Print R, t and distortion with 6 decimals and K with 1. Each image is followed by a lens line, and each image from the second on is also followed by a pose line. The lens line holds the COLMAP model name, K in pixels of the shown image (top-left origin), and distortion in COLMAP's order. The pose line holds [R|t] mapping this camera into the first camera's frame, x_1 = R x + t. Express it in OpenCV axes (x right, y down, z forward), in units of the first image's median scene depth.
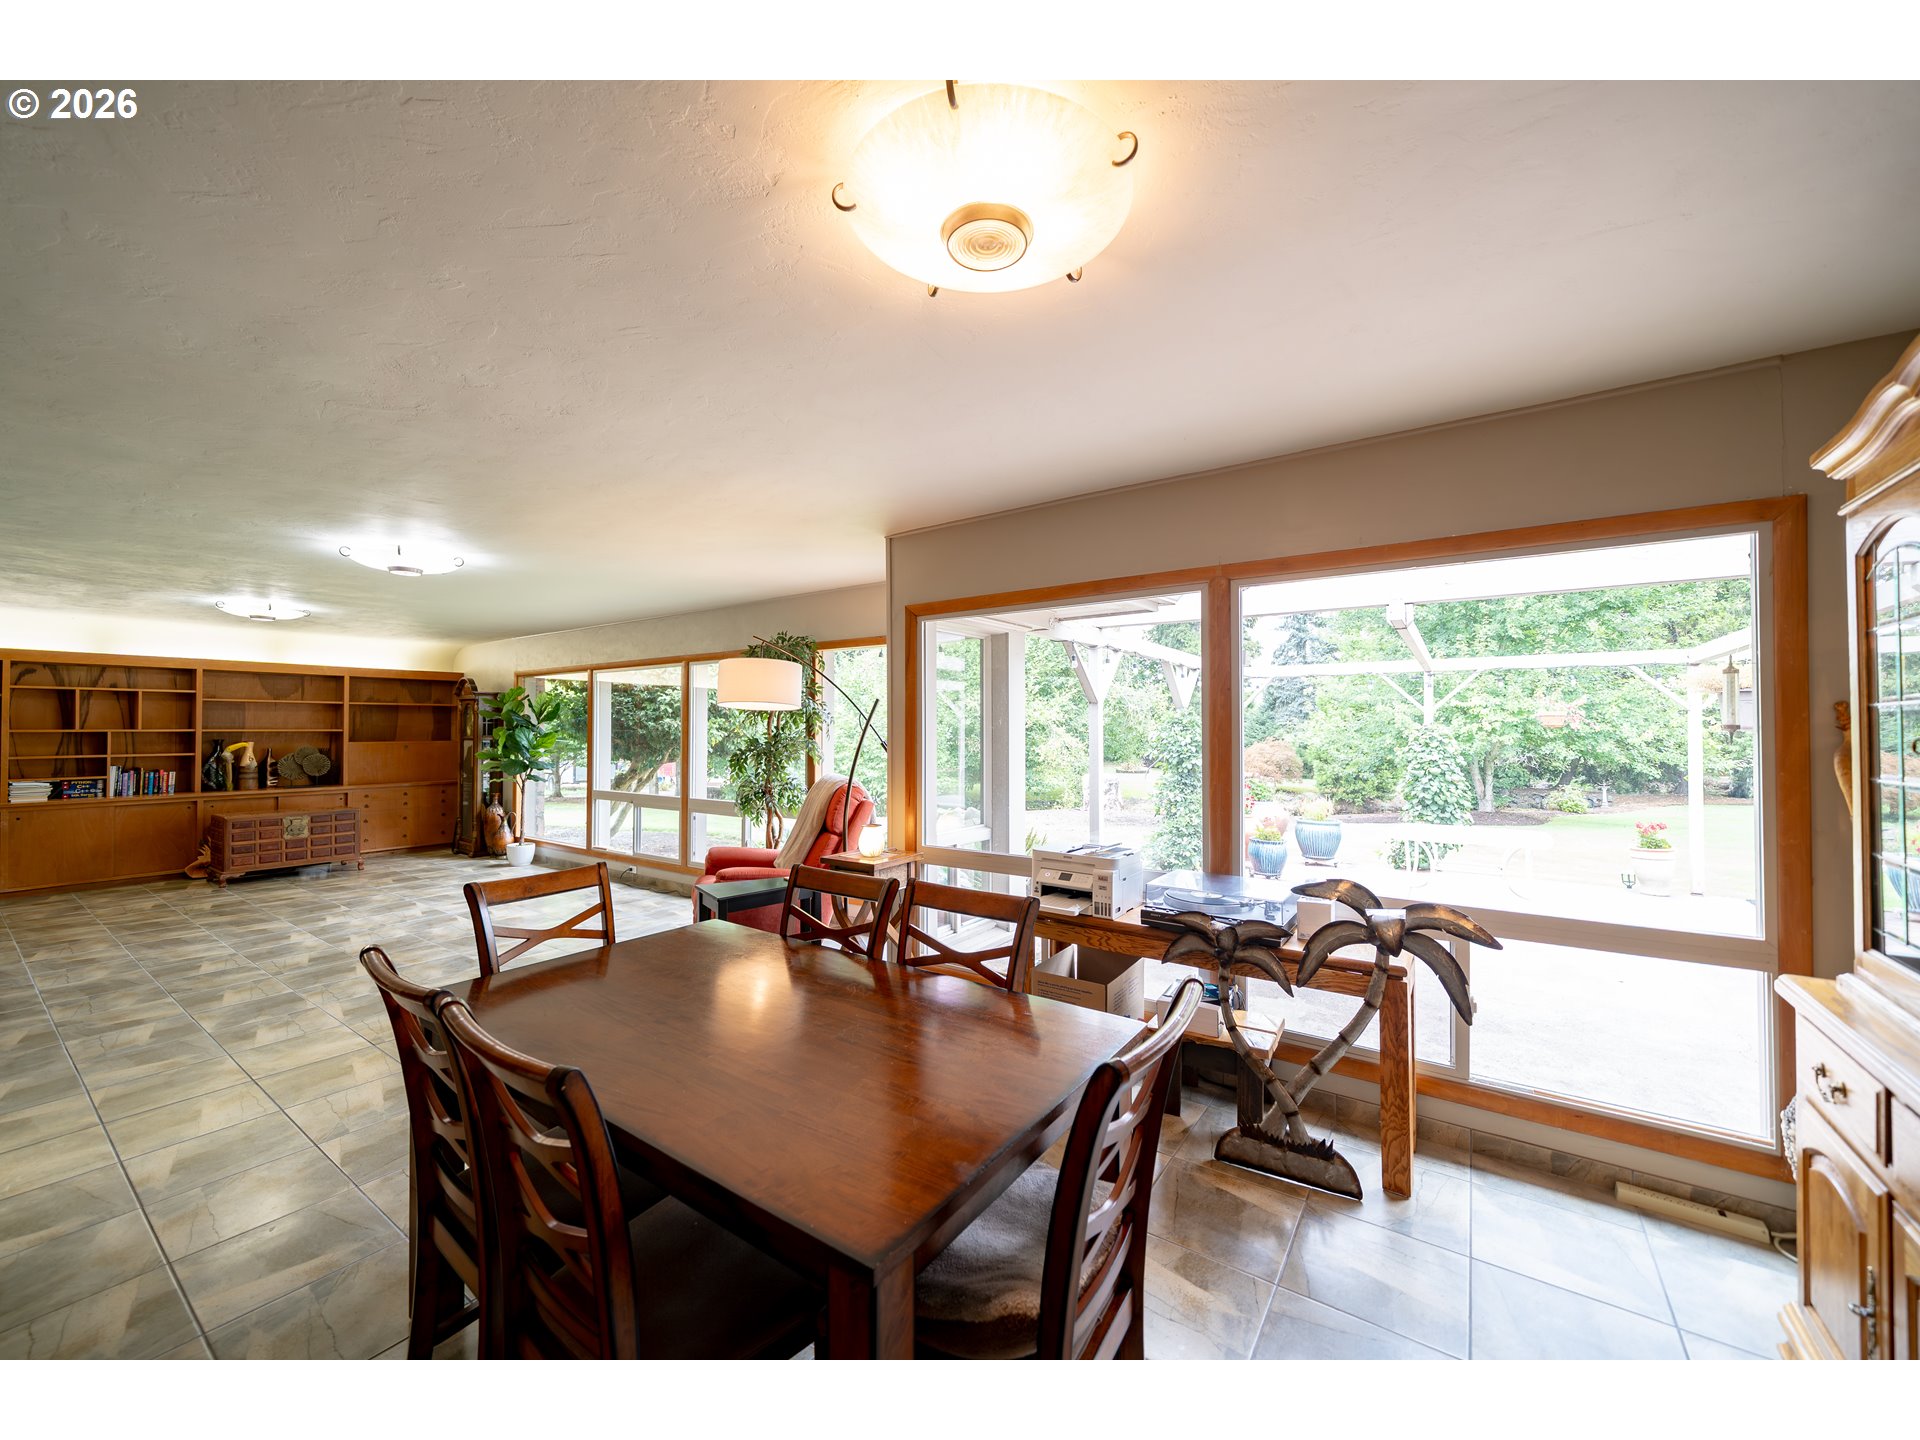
lens RADIAL K [[704.1, 0, 940.6], [0, 704.1, 723.1], [0, 0, 1]] dist [-0.002720, -0.000287]
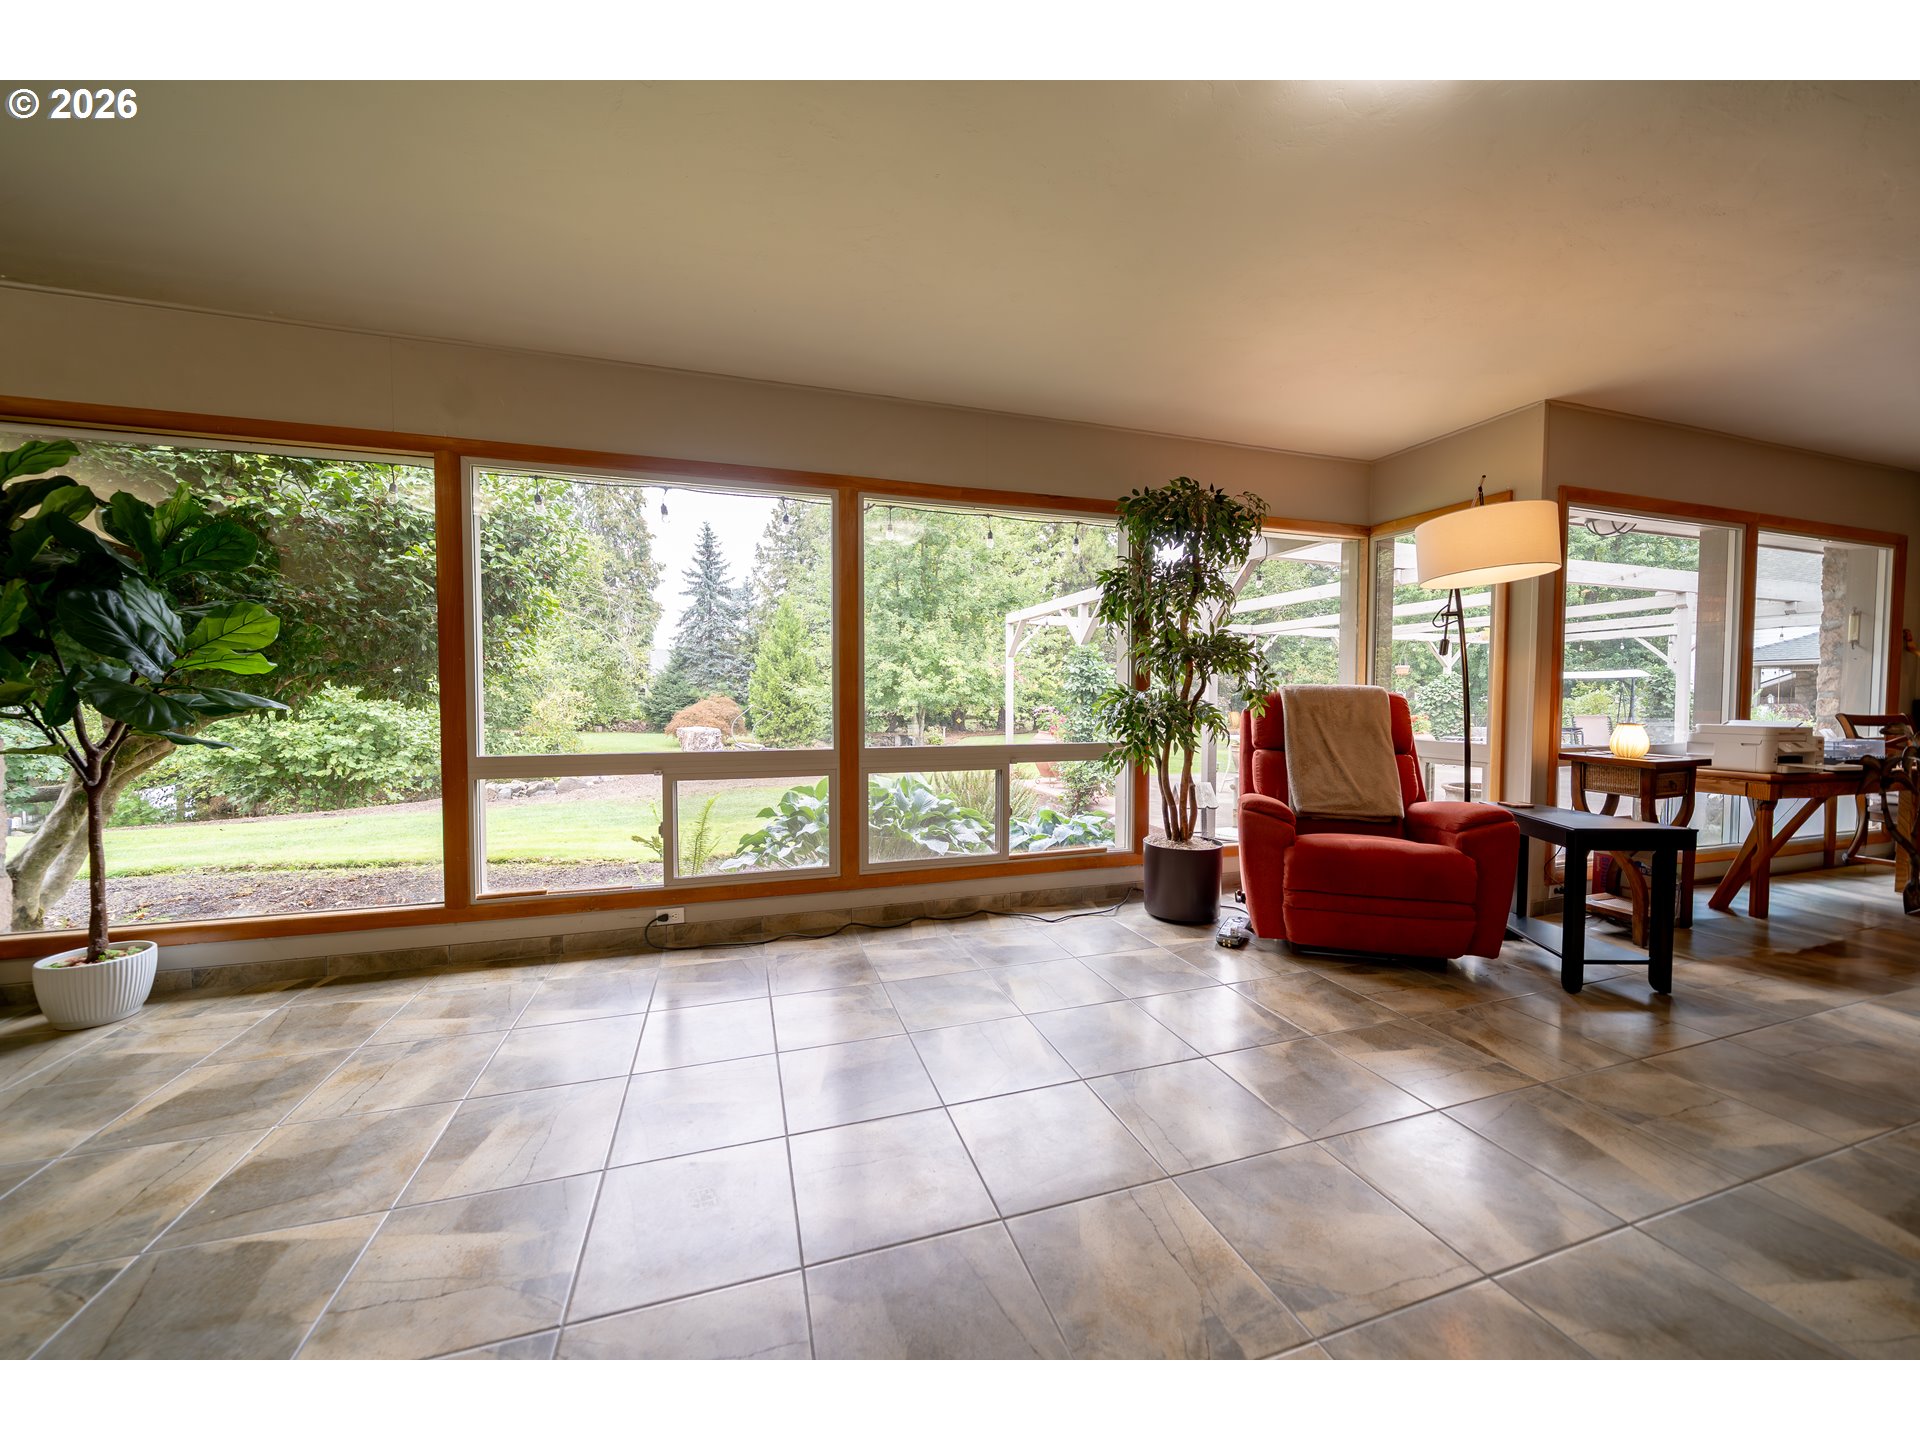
lens RADIAL K [[704.1, 0, 940.6], [0, 704.1, 723.1], [0, 0, 1]] dist [-0.002720, -0.000287]
pose [[0.632993, -0.031889, 0.773500, -1.152598], [-0.007516, 0.998851, 0.047330, 0.091351], [-0.774121, -0.035773, 0.632026, 0.946332]]
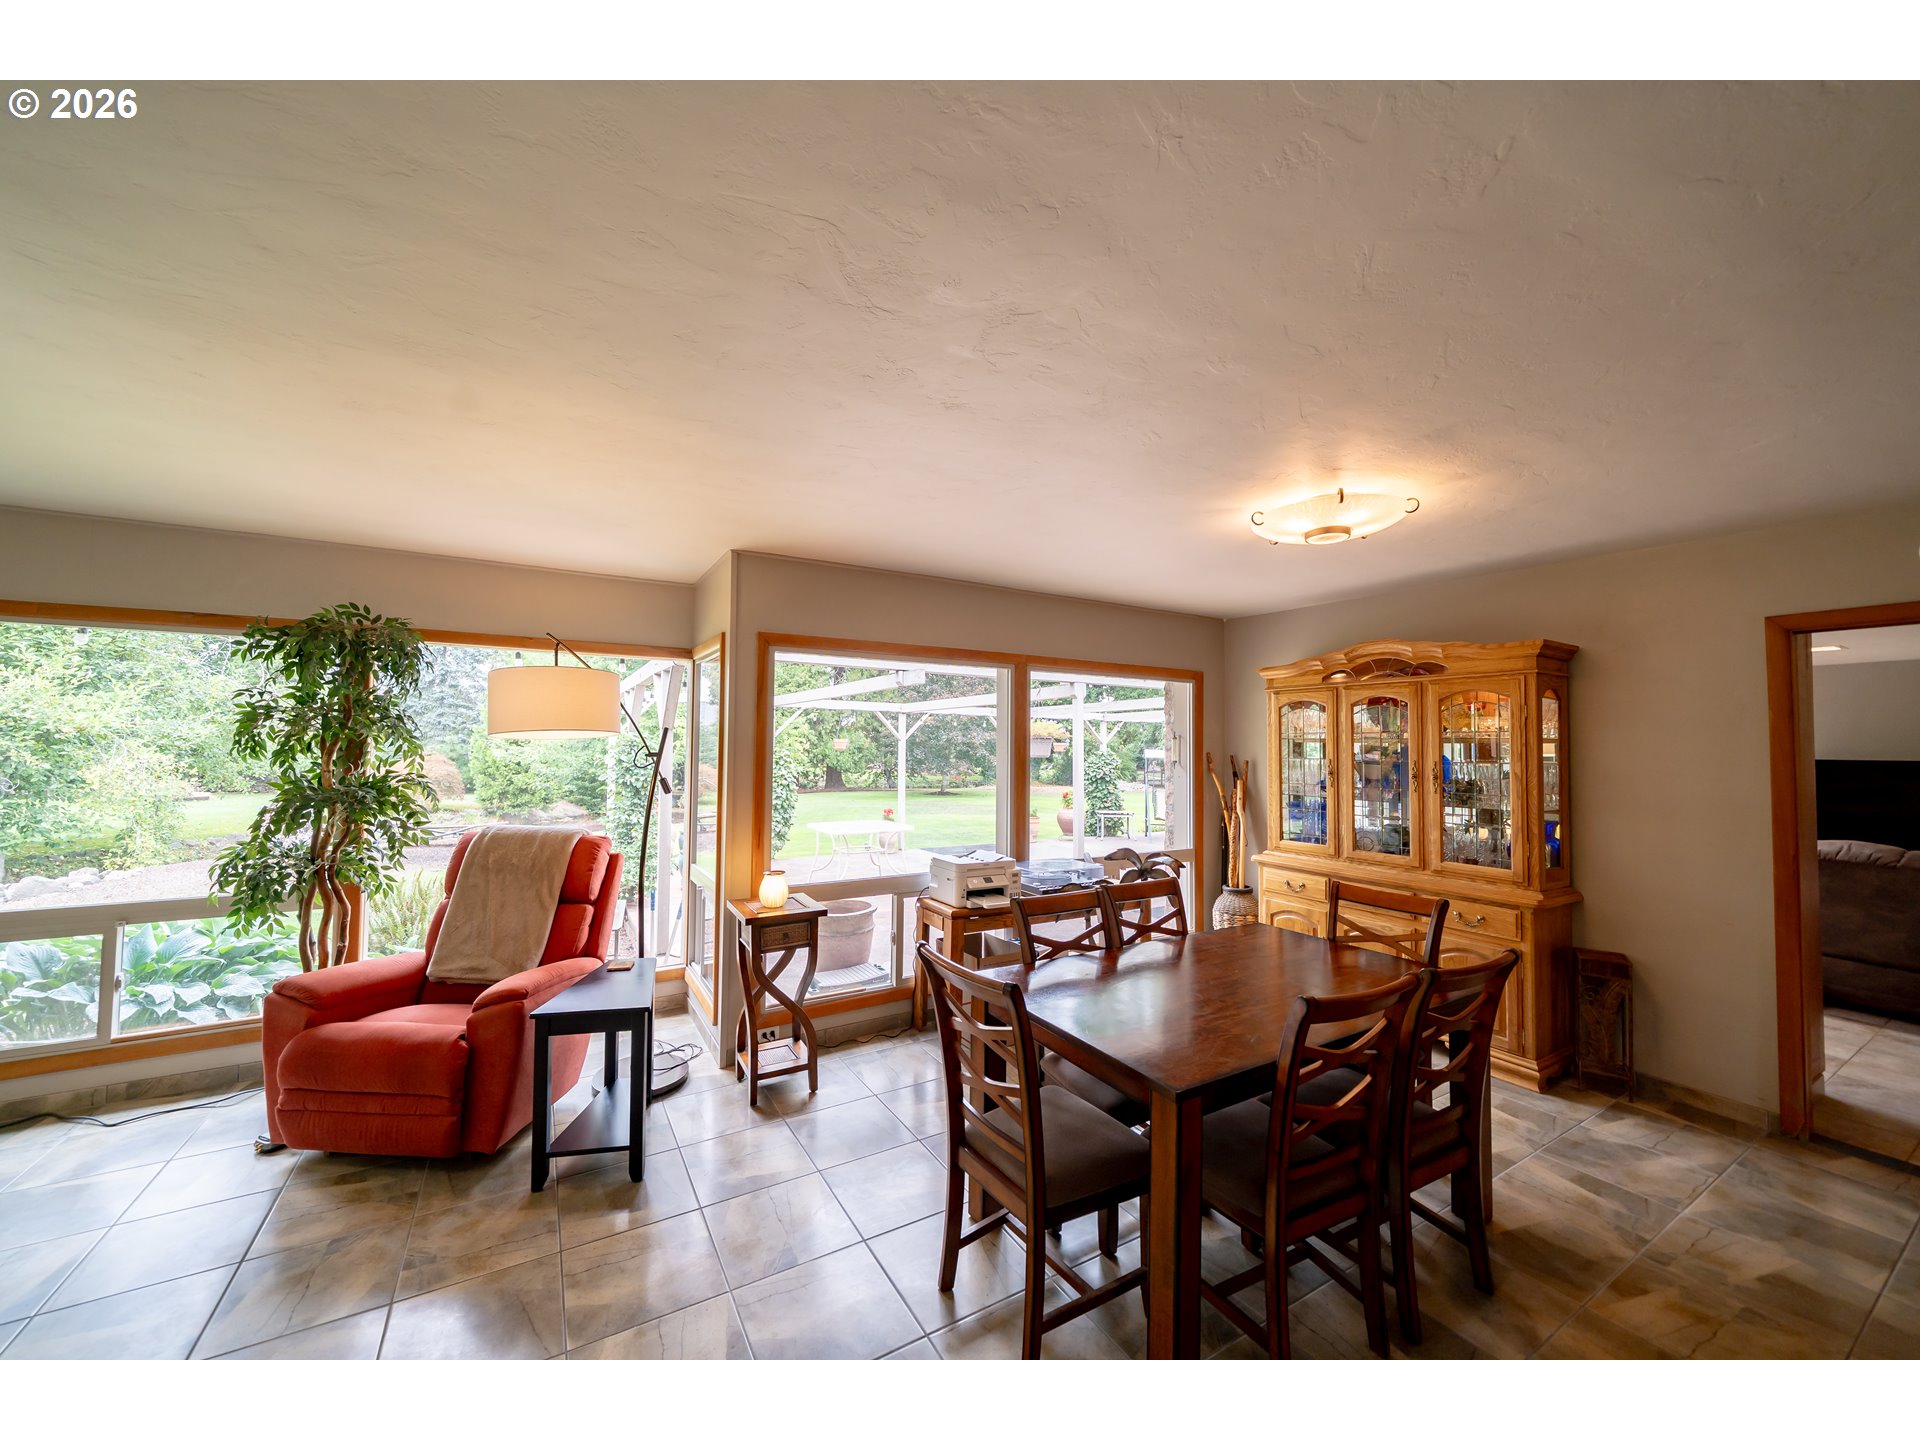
lens RADIAL K [[704.1, 0, 940.6], [0, 704.1, 723.1], [0, 0, 1]] dist [-0.002720, -0.000287]
pose [[0.445313, 0.031364, 0.894825, -0.701423], [-0.016506, 0.999504, -0.026819, -0.024438], [-0.895223, -0.002828, 0.445610, 0.335793]]
